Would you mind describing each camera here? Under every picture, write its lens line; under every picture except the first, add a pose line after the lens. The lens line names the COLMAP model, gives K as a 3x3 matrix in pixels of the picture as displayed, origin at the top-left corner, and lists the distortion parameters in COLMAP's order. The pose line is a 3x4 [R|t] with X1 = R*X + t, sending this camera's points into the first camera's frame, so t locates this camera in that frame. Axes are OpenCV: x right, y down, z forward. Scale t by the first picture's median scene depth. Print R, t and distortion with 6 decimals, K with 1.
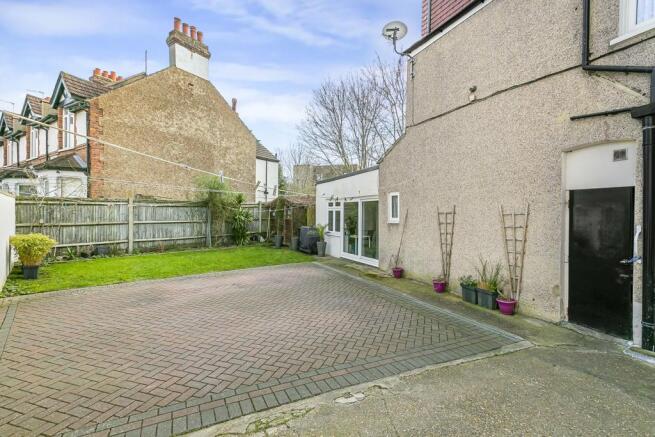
lens RADIAL K [[297.7, 0, 326.1], [0, 297.7, 215.9], [0, 0, 1]] dist [0.012909, -0.000397]
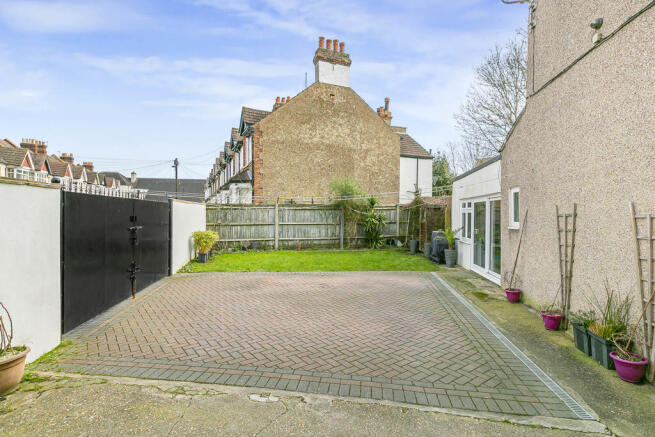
lens RADIAL K [[319.2, 0, 327.3], [0, 319.2, 219.1], [0, 0, 1]] dist [0.004209, -0.000044]
pose [[0.834142, 0.006175, -0.551515, 0.210520], [-0.005683, 0.999980, 0.002601, -0.000041], [0.551520, 0.000965, 0.834161, 0.053260]]
